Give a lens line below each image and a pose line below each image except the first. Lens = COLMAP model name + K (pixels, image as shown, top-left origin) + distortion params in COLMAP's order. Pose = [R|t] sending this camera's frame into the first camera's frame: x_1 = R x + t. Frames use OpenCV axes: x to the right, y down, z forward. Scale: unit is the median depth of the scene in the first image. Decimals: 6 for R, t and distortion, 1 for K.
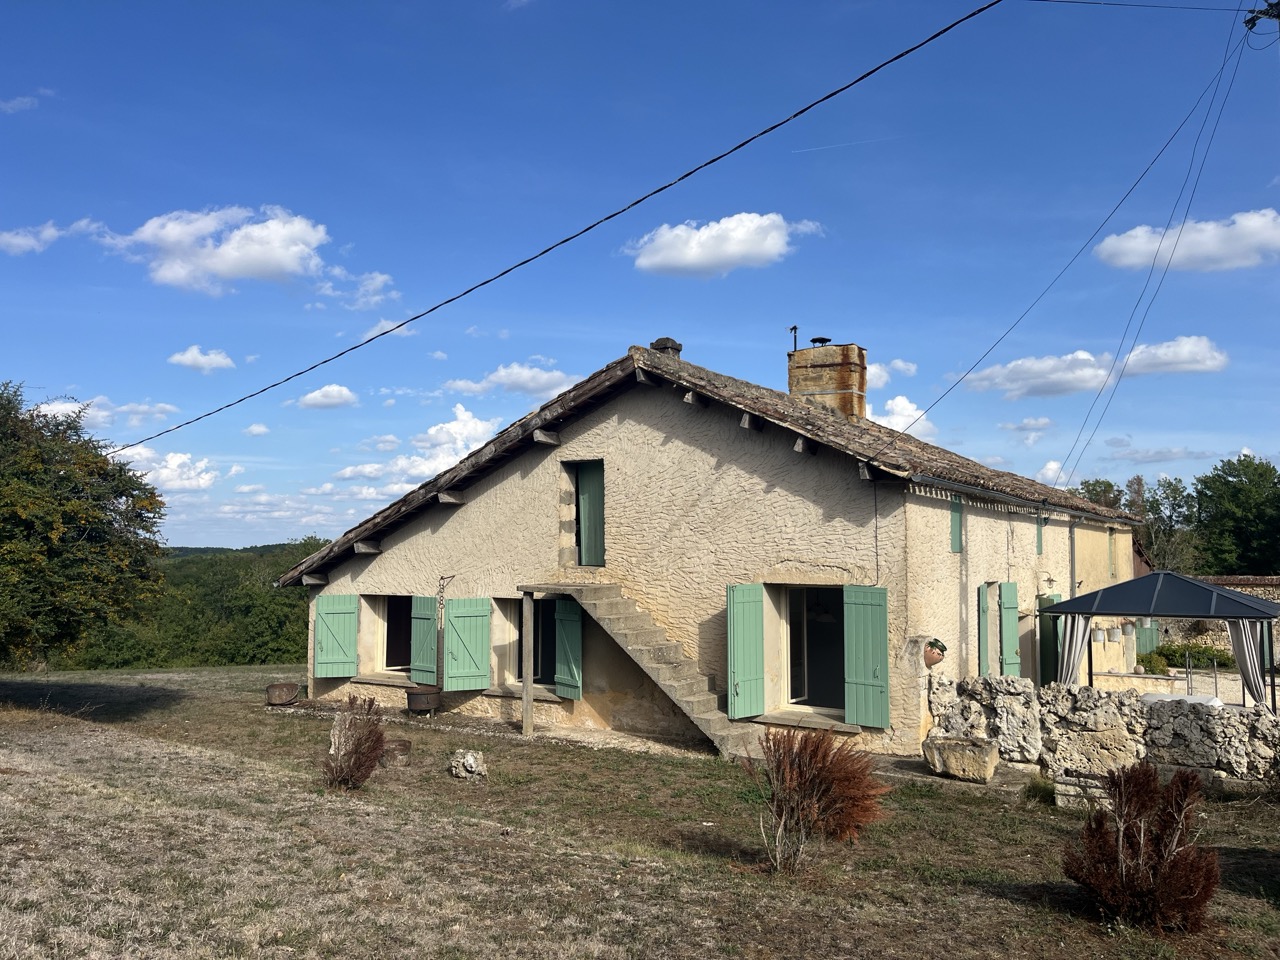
lens RADIAL K [[980.9, 0, 640.0], [0, 980.9, 480.0], [0, 0, 1]] dist [0.008071, 0.012636]
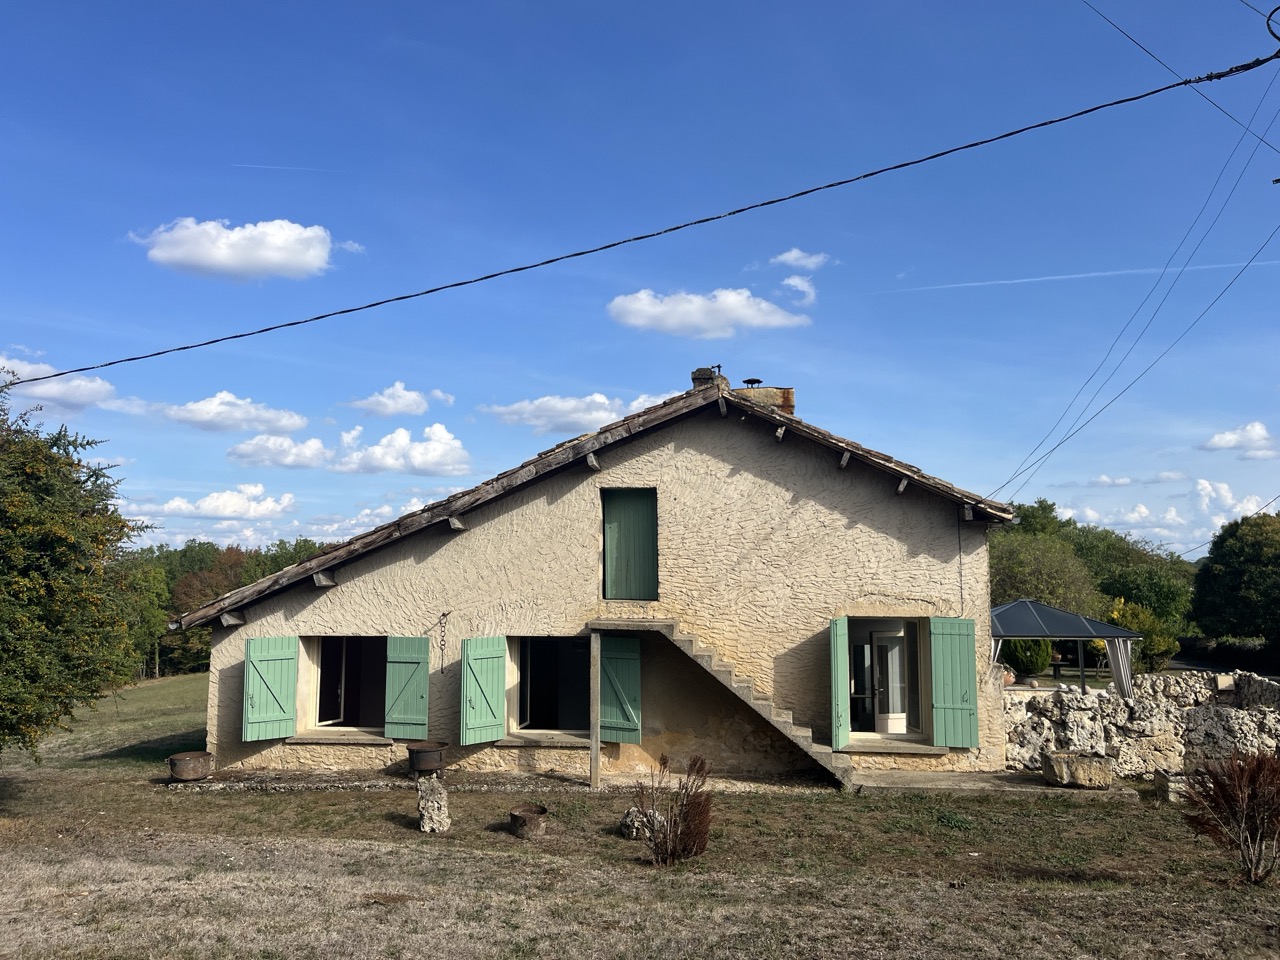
lens RADIAL K [[972.4, 0, 640.0], [0, 972.4, 480.0], [0, 0, 1]] dist [0.015929, -0.013078]
pose [[0.889024, 0.047232, 0.455417, -0.506673], [-0.035607, 0.998785, -0.034076, 0.004170], [-0.456473, 0.014078, 0.889626, 0.171537]]
